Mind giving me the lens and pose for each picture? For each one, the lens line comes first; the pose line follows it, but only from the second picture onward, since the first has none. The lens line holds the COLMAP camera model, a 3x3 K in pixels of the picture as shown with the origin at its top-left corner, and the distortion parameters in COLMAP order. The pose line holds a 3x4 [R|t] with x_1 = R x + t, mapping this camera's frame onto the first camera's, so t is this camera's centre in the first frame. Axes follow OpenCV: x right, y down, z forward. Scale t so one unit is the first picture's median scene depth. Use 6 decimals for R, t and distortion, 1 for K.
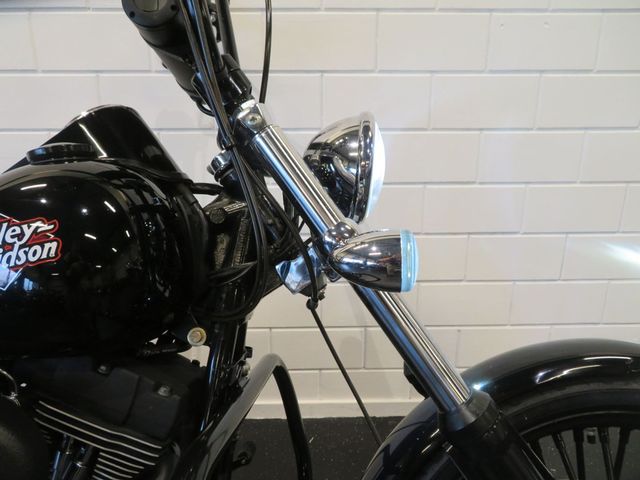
lens RADIAL K [[457.4, 0, 320.0], [0, 457.4, 240.0], [0, 0, 1]] dist [-0.011541, -0.003143]
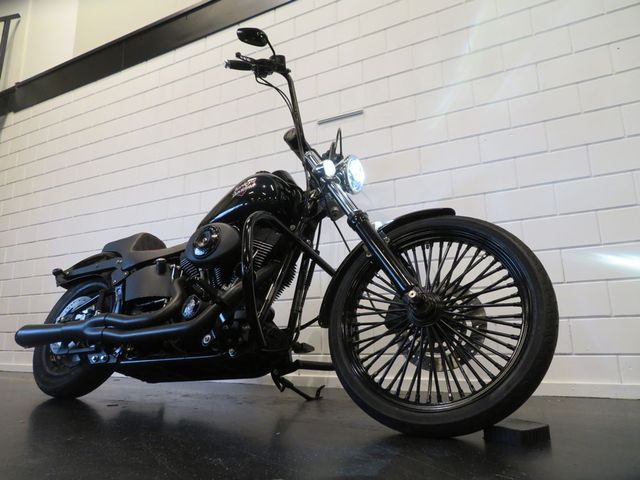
lens RADIAL K [[457.4, 0, 320.0], [0, 457.4, 240.0], [0, 0, 1]] dist [-0.011541, -0.003143]
pose [[0.879498, -0.113536, -0.462161, 1.352629], [-0.112520, 0.893981, -0.433747, 1.702397], [0.462409, 0.433482, 0.773480, -1.266713]]
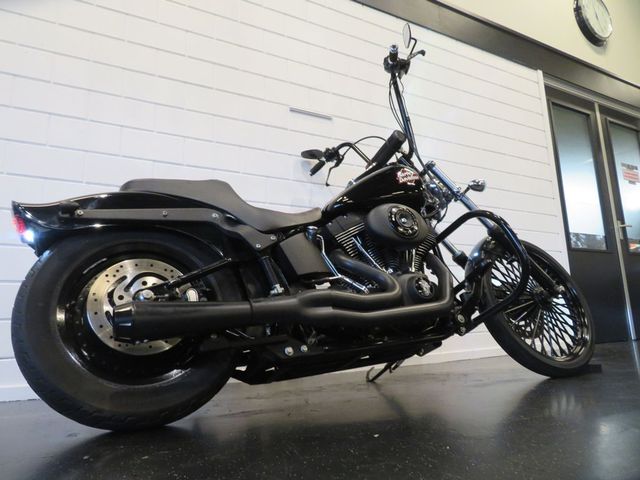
lens RADIAL K [[457.4, 0, 320.0], [0, 457.4, 240.0], [0, 0, 1]] dist [-0.011541, -0.003143]
pose [[0.877399, 0.048722, 0.477281, -2.762835], [0.174349, 0.894433, -0.411815, 1.718352], [-0.446960, 0.444540, 0.776280, -1.286228]]
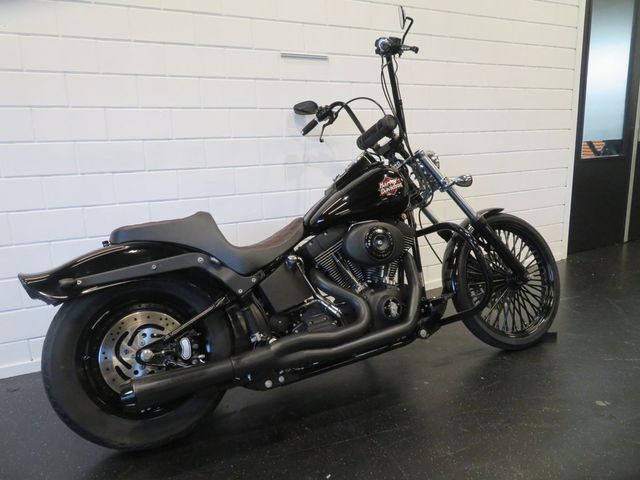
lens RADIAL K [[457.4, 0, 320.0], [0, 457.4, 240.0], [0, 0, 1]] dist [-0.011541, -0.003143]
pose [[0.898139, -0.119693, 0.423107, -2.563048], [0.157110, 0.986073, -0.054551, 0.516088], [-0.410685, 0.115469, 0.904436, -1.988595]]
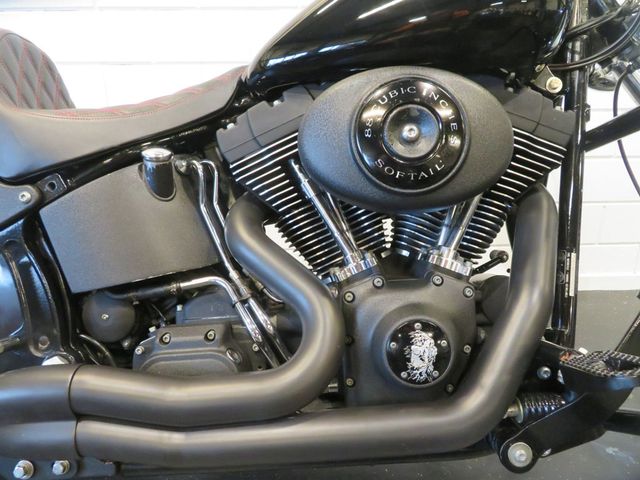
lens RADIAL K [[457.4, 0, 320.0], [0, 457.4, 240.0], [0, 0, 1]] dist [-0.011541, -0.003143]
pose [[0.999964, -0.008536, 0.000112, -0.987685], [0.008531, 0.999676, 0.023992, 0.629110], [-0.000317, -0.023990, 0.999712, -0.188559]]
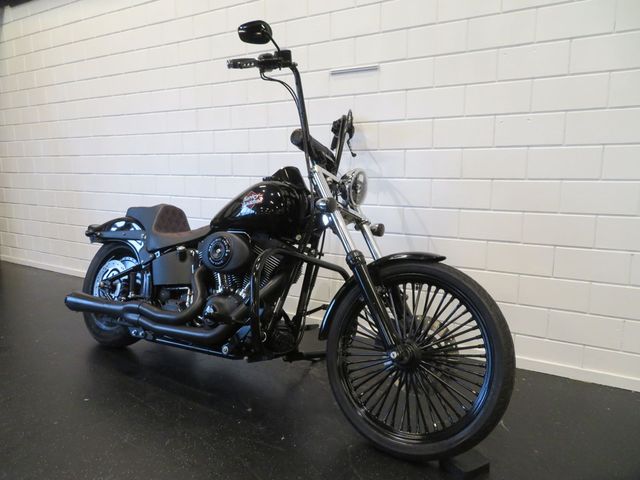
lens RADIAL K [[457.4, 0, 320.0], [0, 457.4, 240.0], [0, 0, 1]] dist [-0.011541, -0.003143]
pose [[0.854912, 0.078866, -0.512743, 1.629394], [-0.143770, 0.985682, -0.088102, 0.539207], [0.498453, 0.149037, 0.854009, -1.790840]]
